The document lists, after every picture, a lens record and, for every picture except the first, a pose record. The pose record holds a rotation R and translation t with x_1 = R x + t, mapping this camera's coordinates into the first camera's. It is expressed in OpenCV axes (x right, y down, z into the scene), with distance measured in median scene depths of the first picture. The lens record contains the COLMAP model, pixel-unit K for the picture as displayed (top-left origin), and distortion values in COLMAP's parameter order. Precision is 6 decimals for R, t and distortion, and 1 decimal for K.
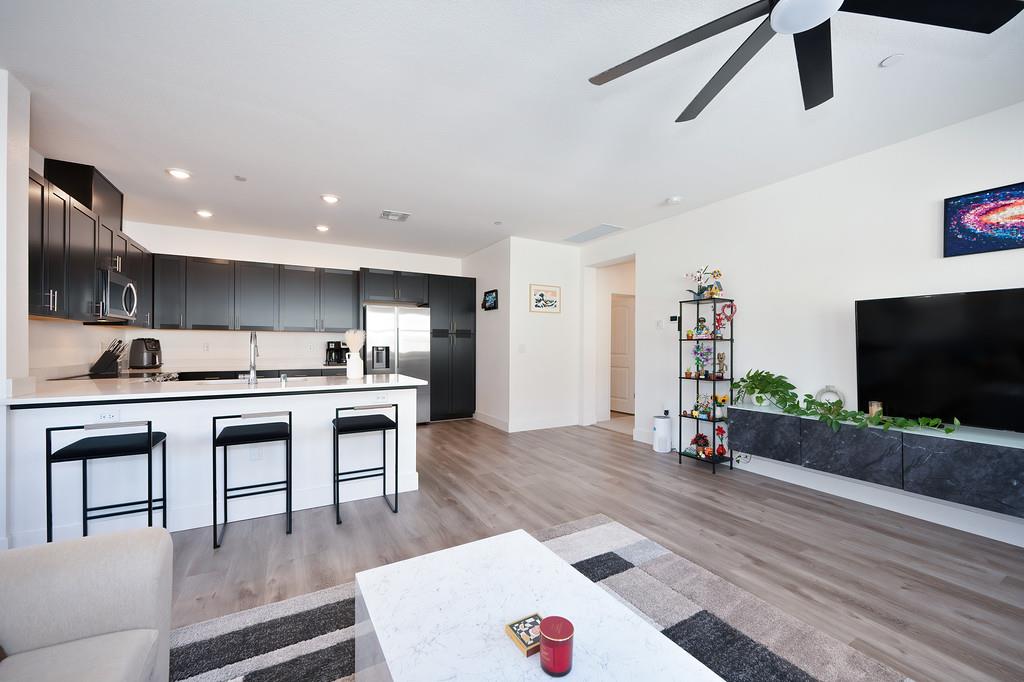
lens RADIAL K [[405.8, 0, 524.3], [0, 405.8, 345.4], [0, 0, 1]] dist [-0.001537, -0.001375]
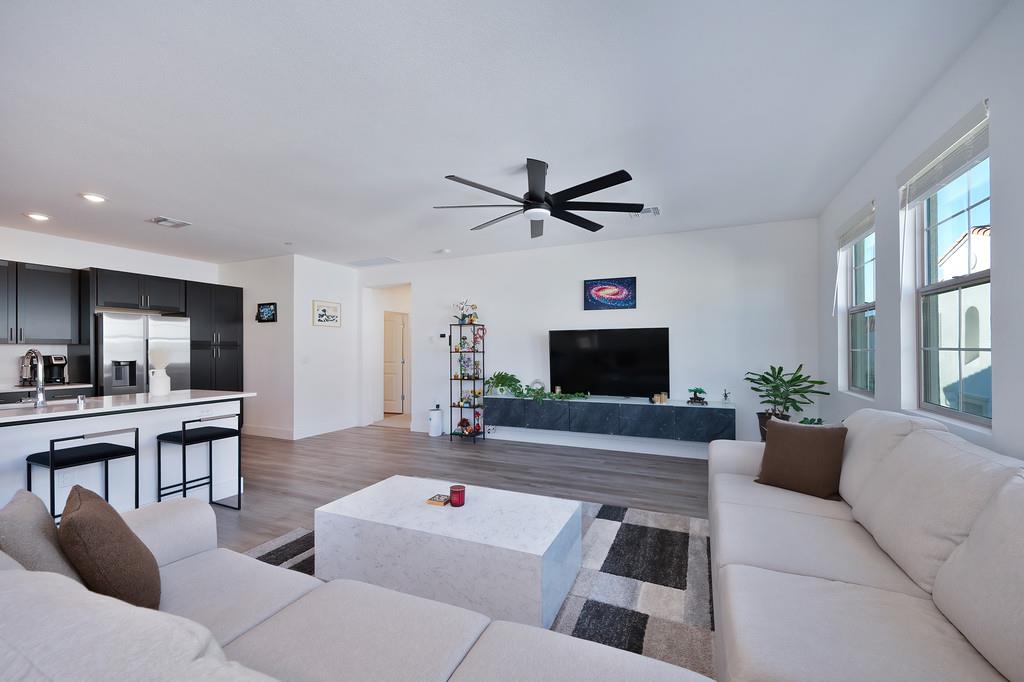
lens RADIAL K [[405.8, 0, 519.7], [0, 405.8, 348.1], [0, 0, 1]] dist [-0.001537, -0.001375]
pose [[0.807516, -0.003927, 0.589832, -0.253885], [0.008591, 0.999950, -0.005104, -0.018690], [-0.589783, 0.009189, 0.807510, -0.272747]]
